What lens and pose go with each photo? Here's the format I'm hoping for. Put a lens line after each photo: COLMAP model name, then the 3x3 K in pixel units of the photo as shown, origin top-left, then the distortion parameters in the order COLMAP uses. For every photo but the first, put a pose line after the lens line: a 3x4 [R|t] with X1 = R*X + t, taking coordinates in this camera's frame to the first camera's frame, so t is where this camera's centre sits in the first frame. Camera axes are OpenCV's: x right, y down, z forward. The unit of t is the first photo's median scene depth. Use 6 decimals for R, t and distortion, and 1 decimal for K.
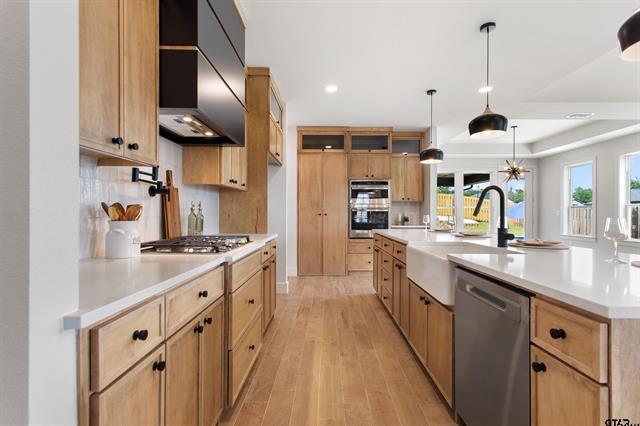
lens RADIAL K [[311.2, 0, 328.7], [0, 311.2, 213.0], [0, 0, 1]] dist [0.004969, -0.002098]
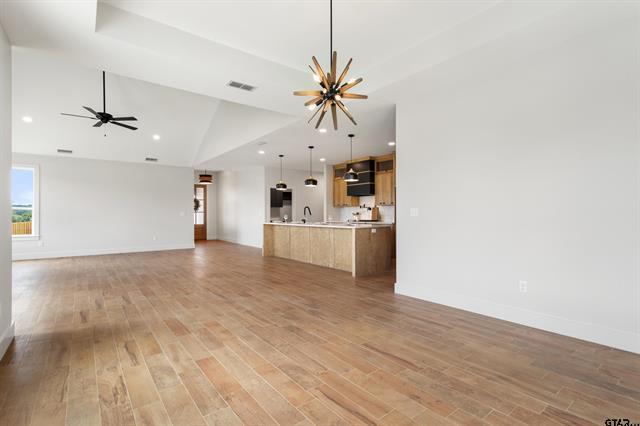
lens RADIAL K [[311.2, 0, 329.1], [0, 311.2, 210.5], [0, 0, 1]] dist [0.004969, -0.002098]
pose [[-0.783936, -0.007464, -0.620796, 1.591238], [0.002005, 0.999892, -0.014555, 0.007751], [0.620838, -0.012655, -0.783837, 2.471397]]
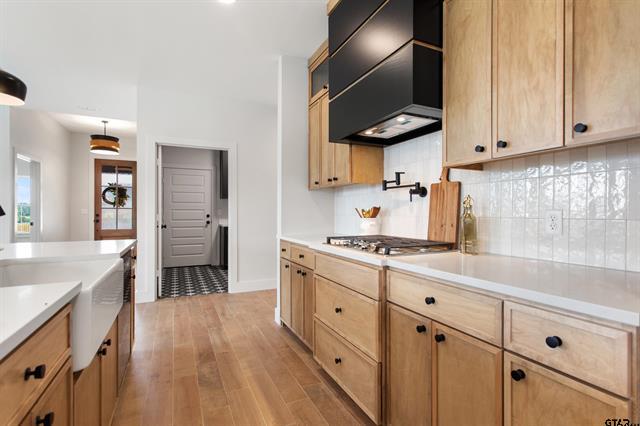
lens RADIAL K [[311.2, 0, 329.7], [0, 311.2, 213.3], [0, 0, 1]] dist [0.004969, -0.002098]
pose [[-0.897155, 0.007928, -0.441645, 0.103751], [0.004880, 0.999956, 0.008038, -0.005272], [0.441689, 0.005056, -0.897154, 1.078908]]
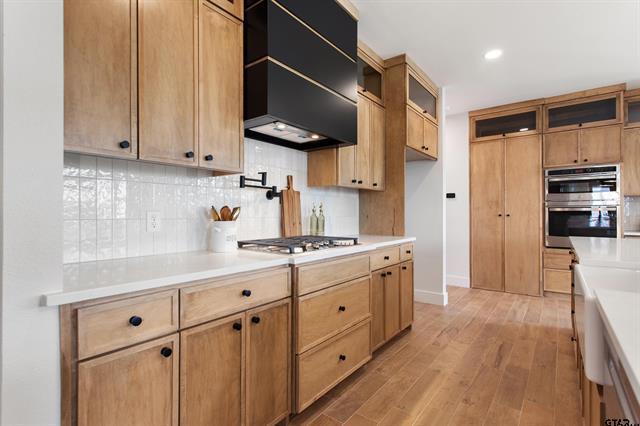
lens RADIAL K [[311.2, 0, 321.1], [0, 311.2, 212.0], [0, 0, 1]] dist [0.004969, -0.002098]
pose [[0.789177, -0.006355, -0.614133, 0.167153], [0.002975, 0.999974, -0.006525, -0.000321], [0.614159, 0.003323, 0.789175, 0.131874]]
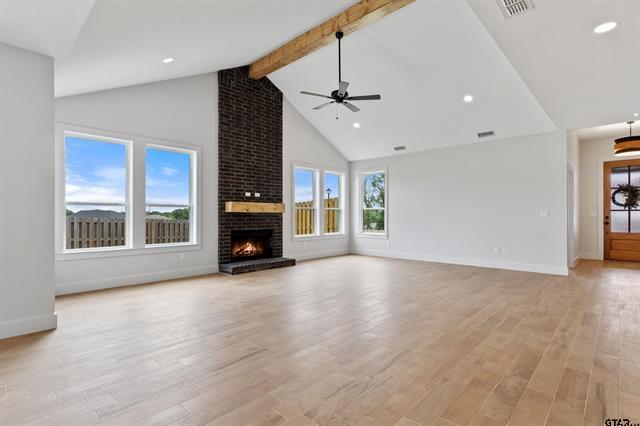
lens RADIAL K [[311.2, 0, 320.9], [0, 311.2, 216.5], [0, 0, 1]] dist [0.004969, -0.002098]
pose [[-0.726830, -0.006222, 0.686789, 0.550432], [-0.002300, 0.999975, 0.006625, 0.002054], [-0.686814, 0.003235, -0.726826, 1.415512]]
